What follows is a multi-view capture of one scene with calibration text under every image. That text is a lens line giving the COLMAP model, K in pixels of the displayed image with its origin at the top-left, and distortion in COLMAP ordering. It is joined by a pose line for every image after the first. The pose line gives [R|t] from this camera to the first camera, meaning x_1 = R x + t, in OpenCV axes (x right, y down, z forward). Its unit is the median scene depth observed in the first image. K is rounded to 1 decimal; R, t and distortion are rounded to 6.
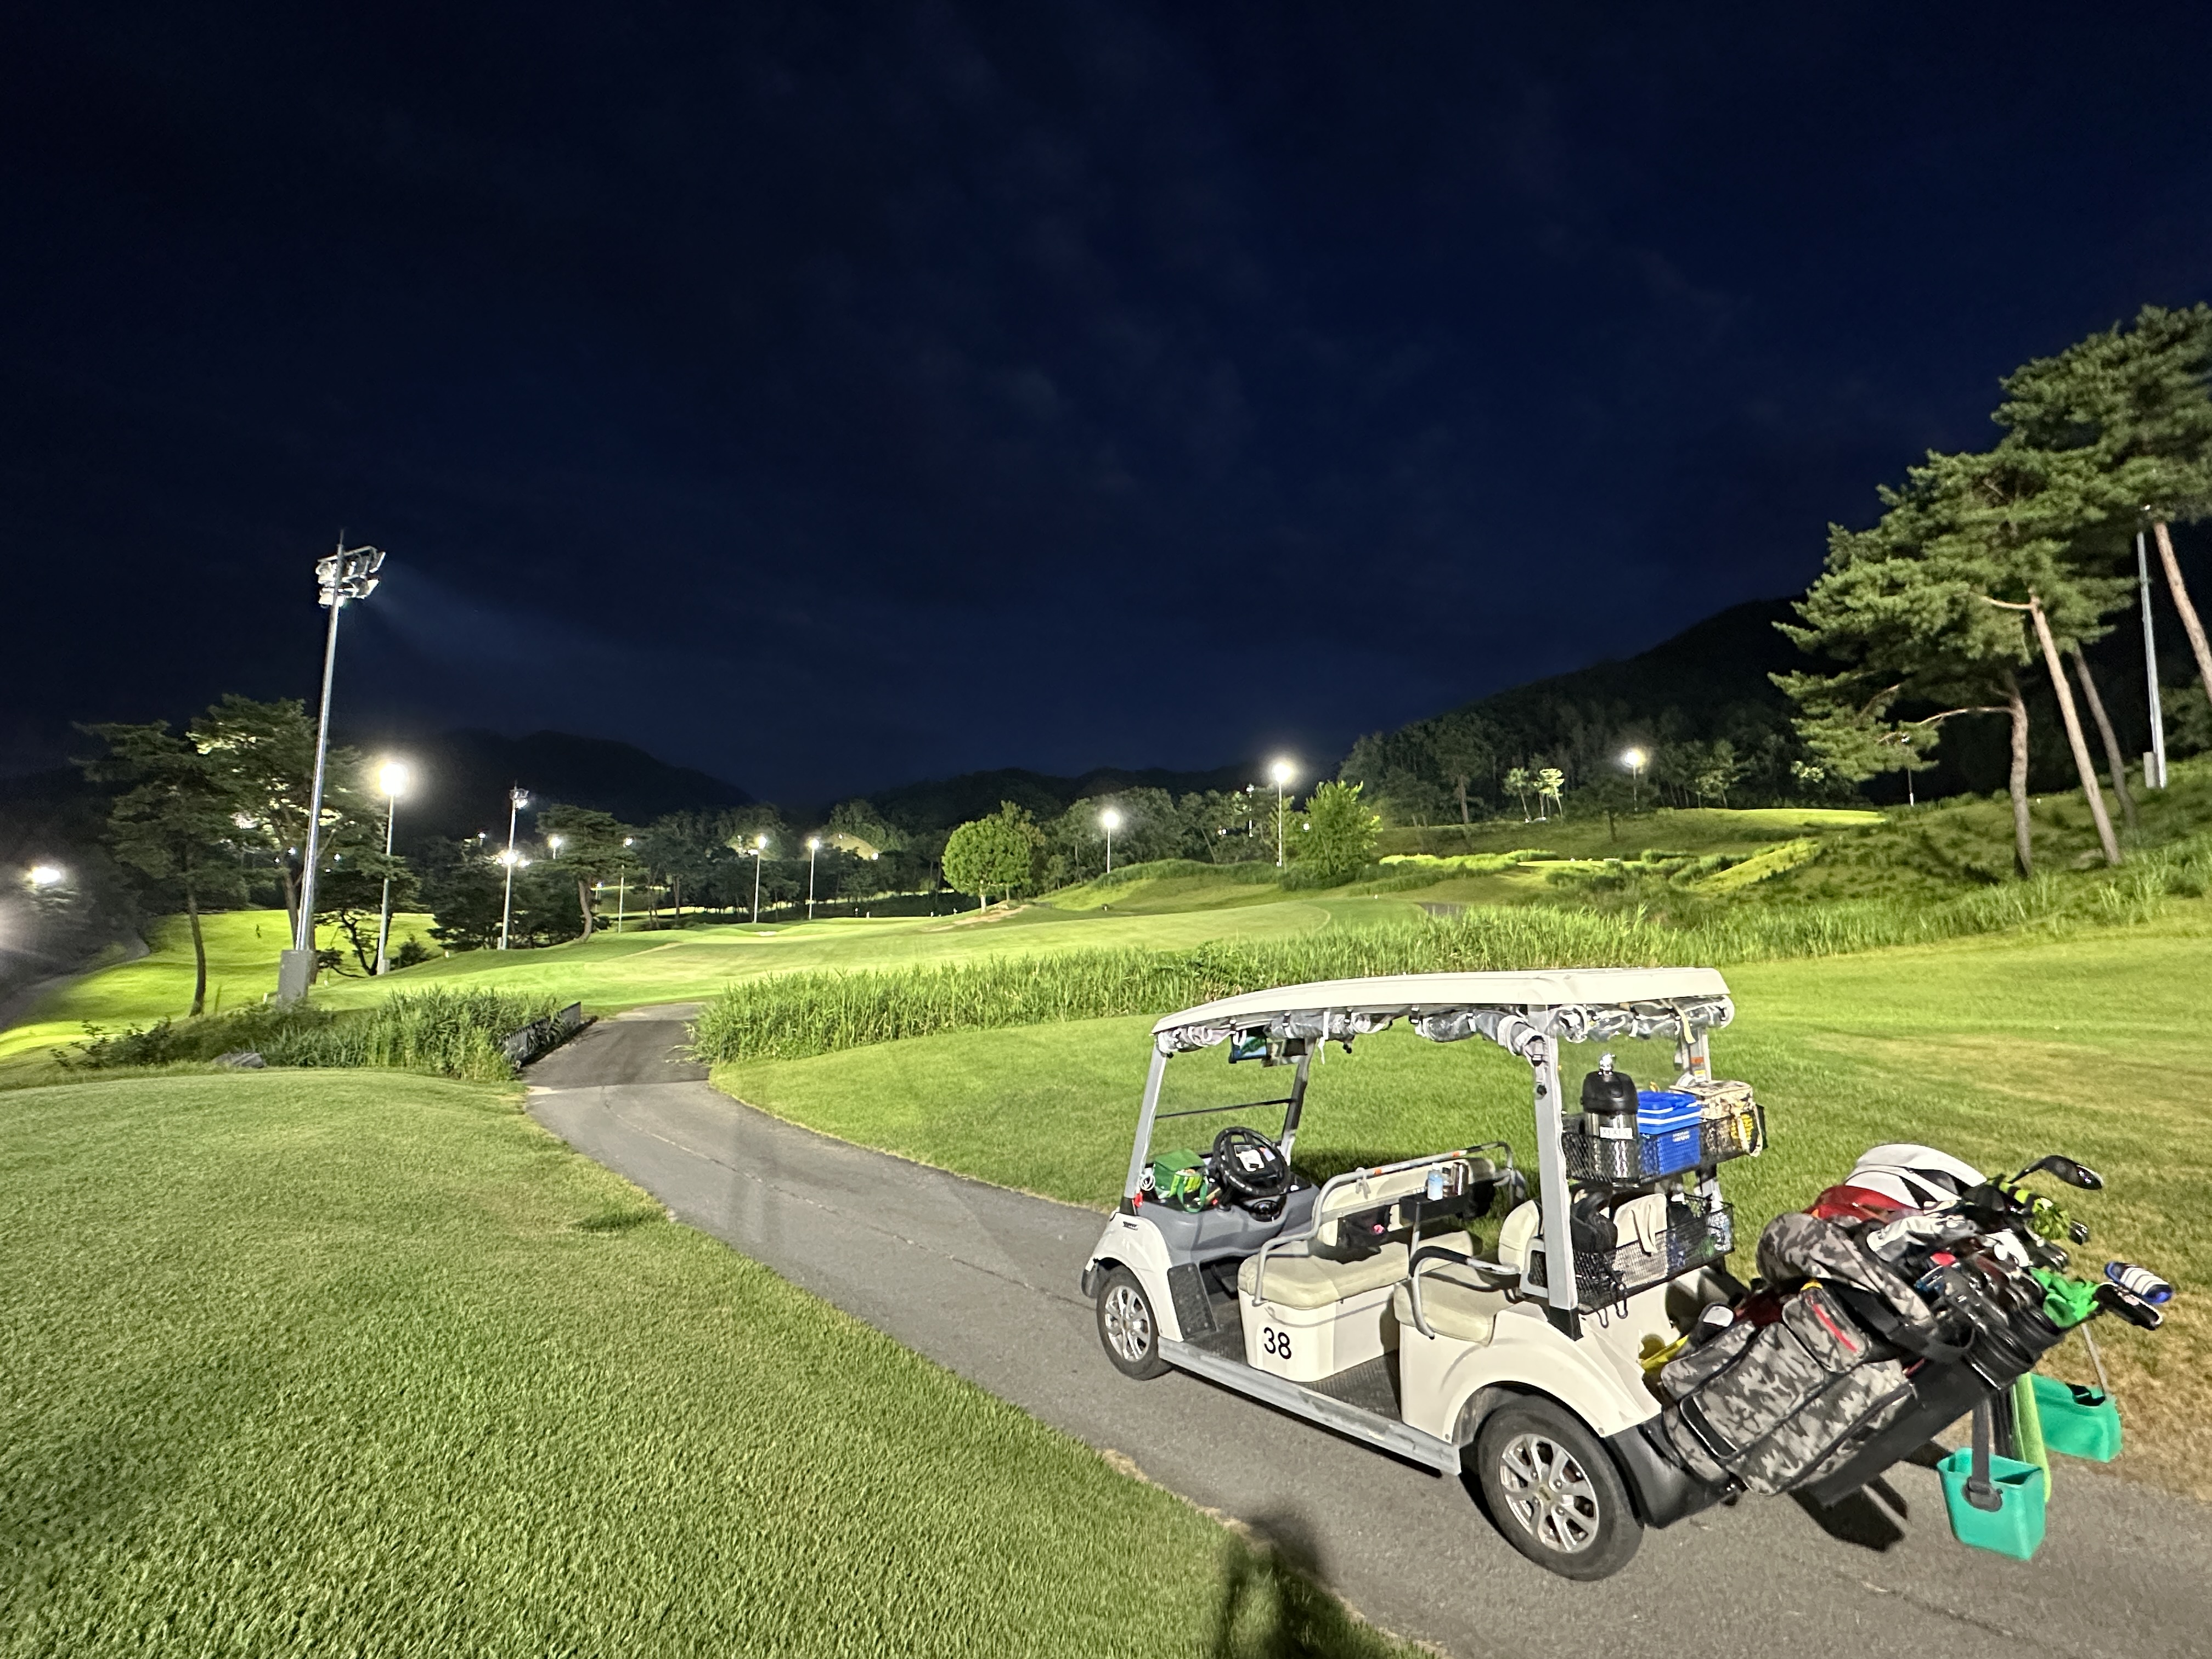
lens RADIAL K [[1071.5, 0, 1106.0], [0, 1071.5, 829.5], [0, 0, 1]] dist [-0.000948, -0.000429]
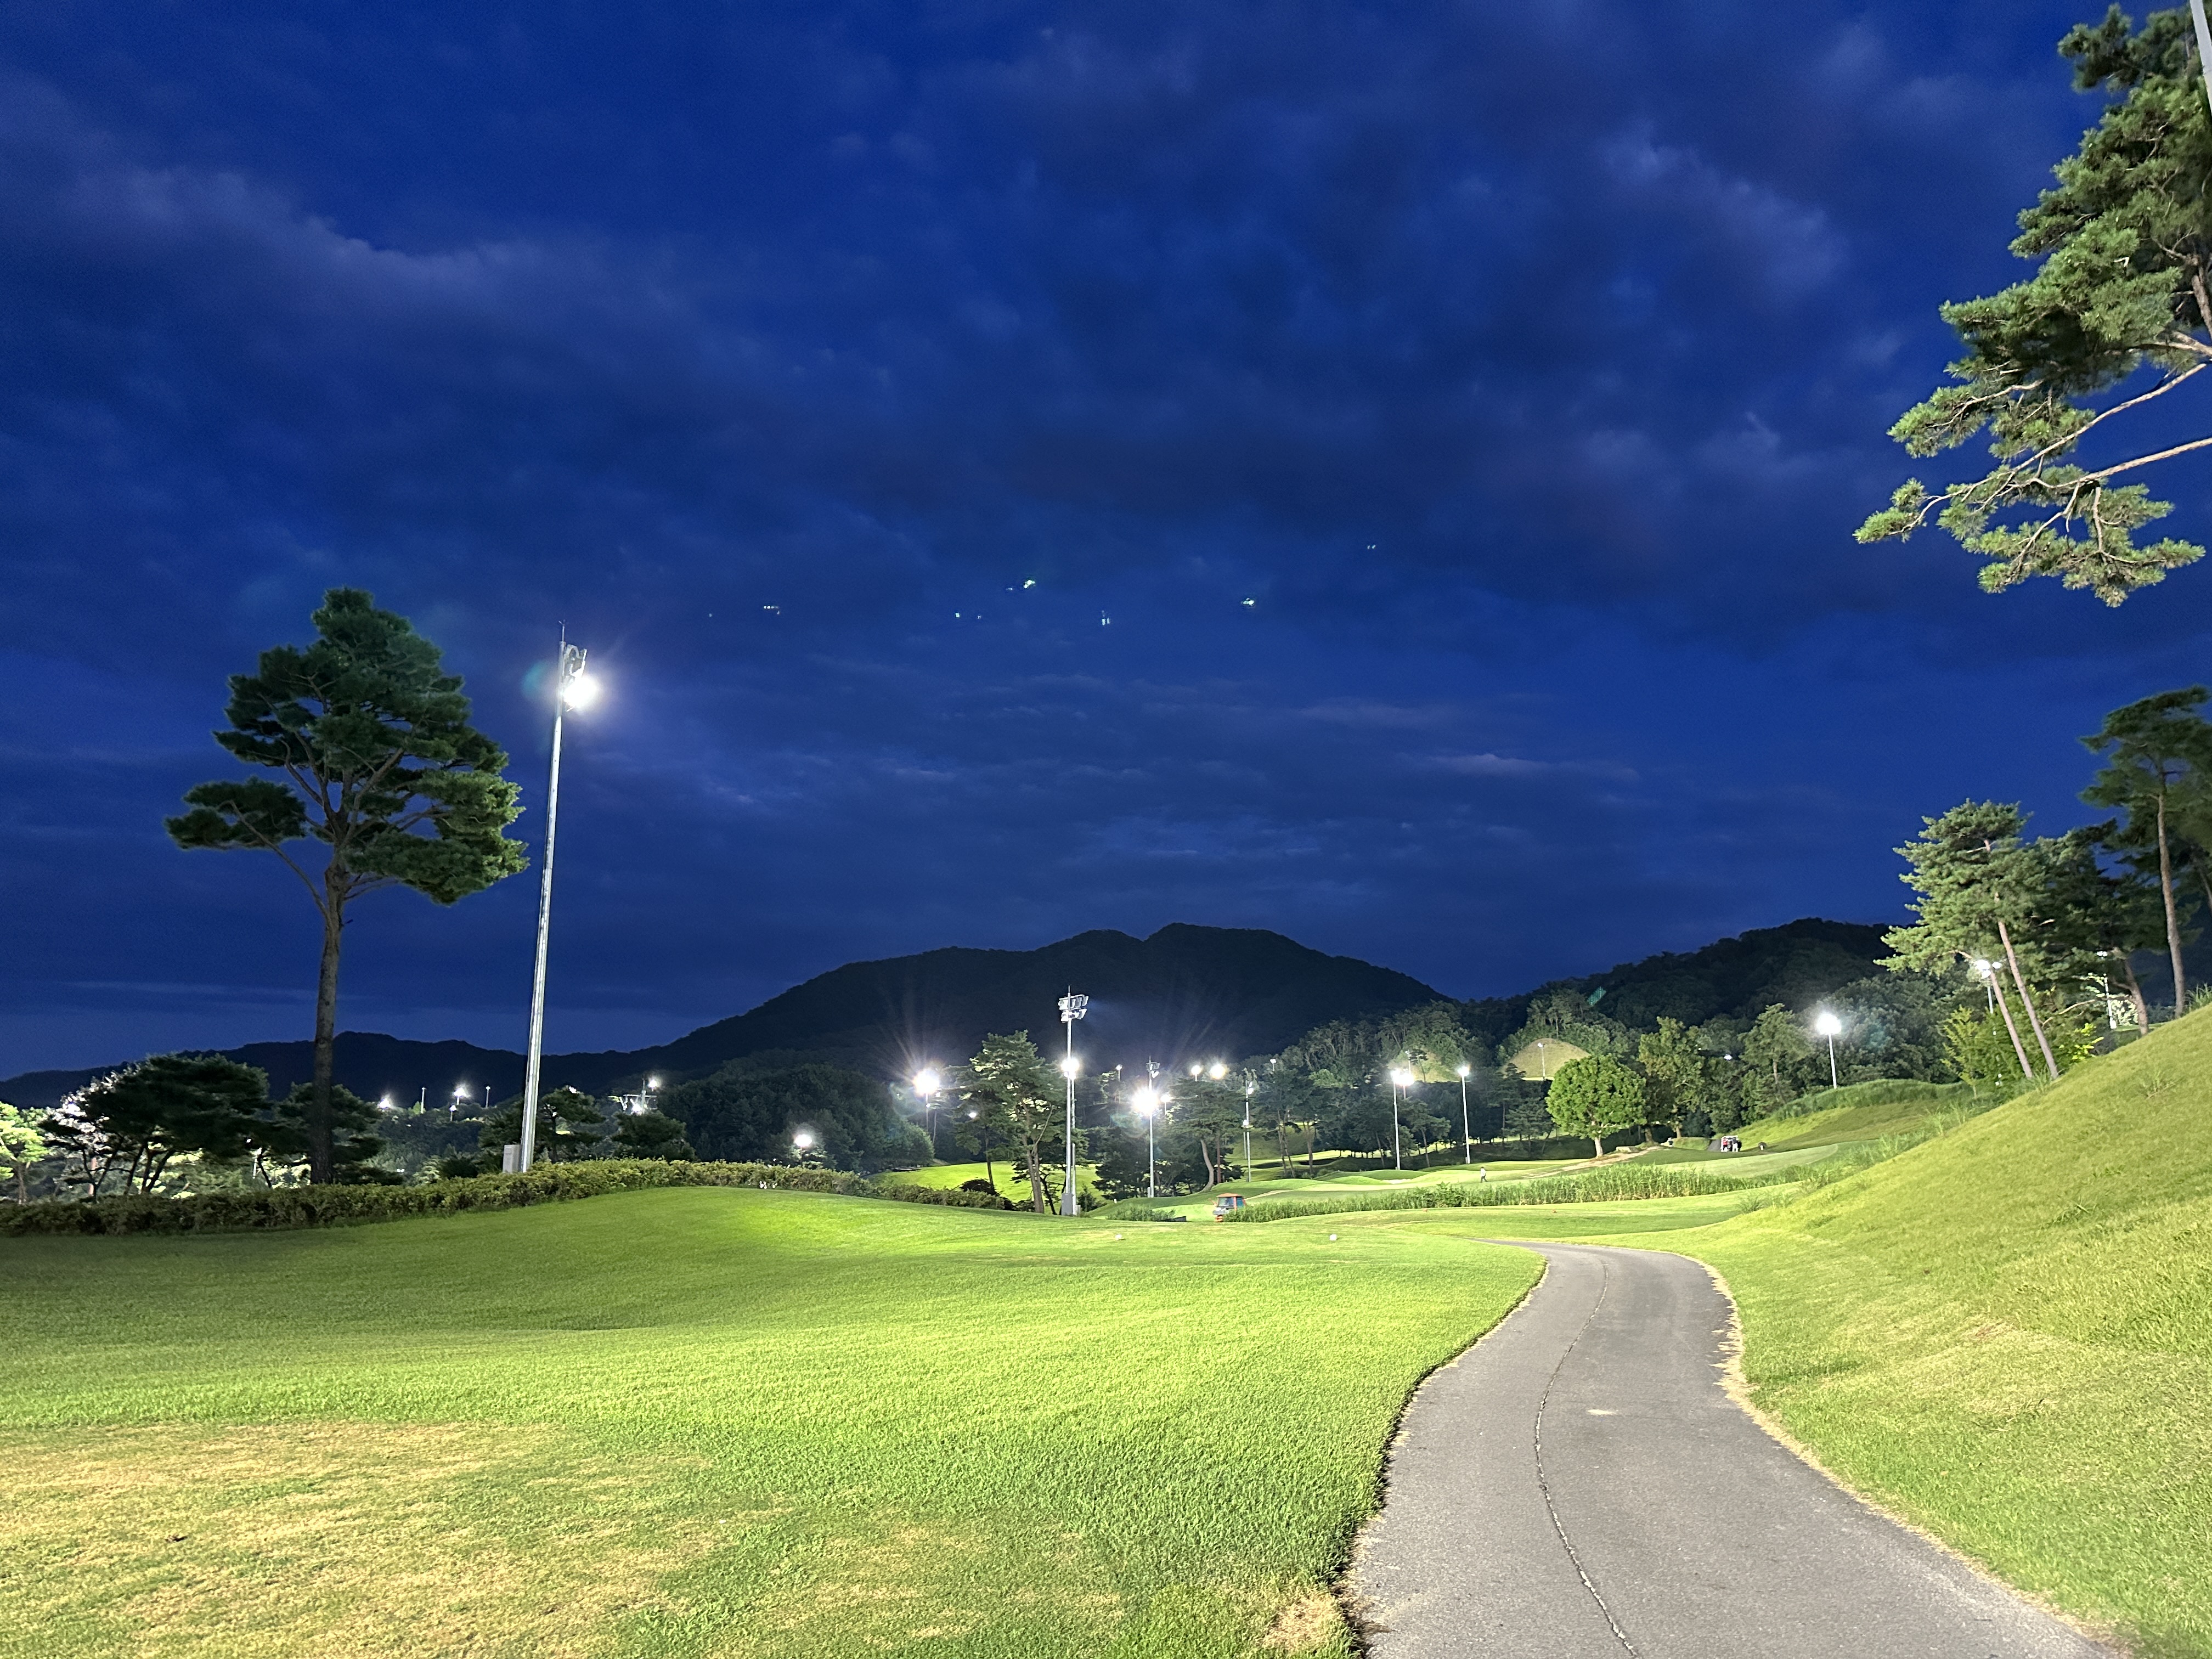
lens RADIAL K [[1555.3, 0, 1106.0], [0, 1555.3, 829.5], [0, 0, 1]] dist [-0.002492, -0.002789]
pose [[0.859495, -0.122735, -0.496190, 0.168211], [0.060348, 0.988320, -0.139933, -0.030323], [0.507570, 0.090328, 0.856863, -0.302184]]
